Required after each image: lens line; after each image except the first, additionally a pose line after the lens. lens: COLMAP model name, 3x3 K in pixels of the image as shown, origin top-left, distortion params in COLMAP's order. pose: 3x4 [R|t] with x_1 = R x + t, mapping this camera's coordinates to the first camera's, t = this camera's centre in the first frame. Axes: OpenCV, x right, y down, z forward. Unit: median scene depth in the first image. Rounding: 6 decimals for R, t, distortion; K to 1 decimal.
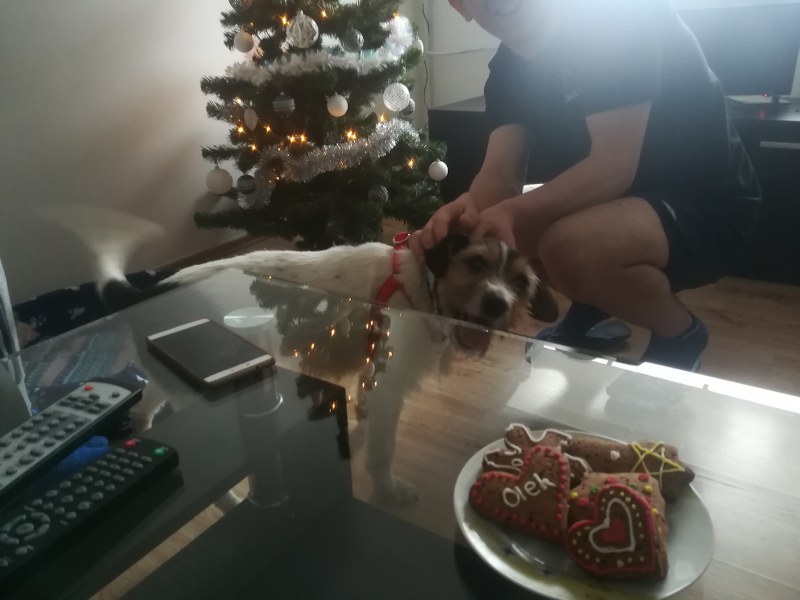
lens RADIAL K [[602.8, 0, 400.0], [0, 602.8, 300.0], [0, 0, 1]] dist [-0.000206, -0.004781]
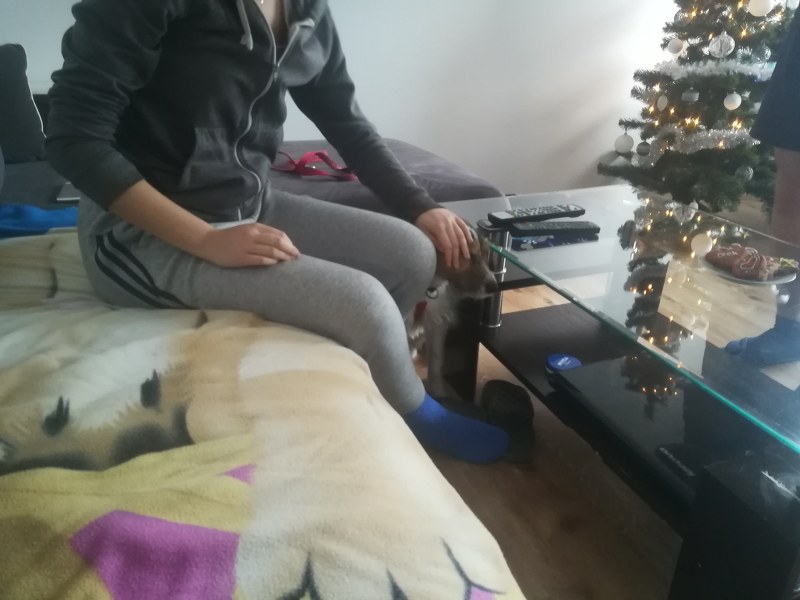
lens RADIAL K [[593.7, 0, 400.0], [0, 593.7, 300.0], [0, 0, 1]] dist [0.012244, 0.001394]
pose [[0.808186, 0.300644, -0.506407, 0.097558], [-0.275387, 0.953003, 0.126284, 0.127009], [0.520574, 0.037397, 0.852997, -0.472177]]
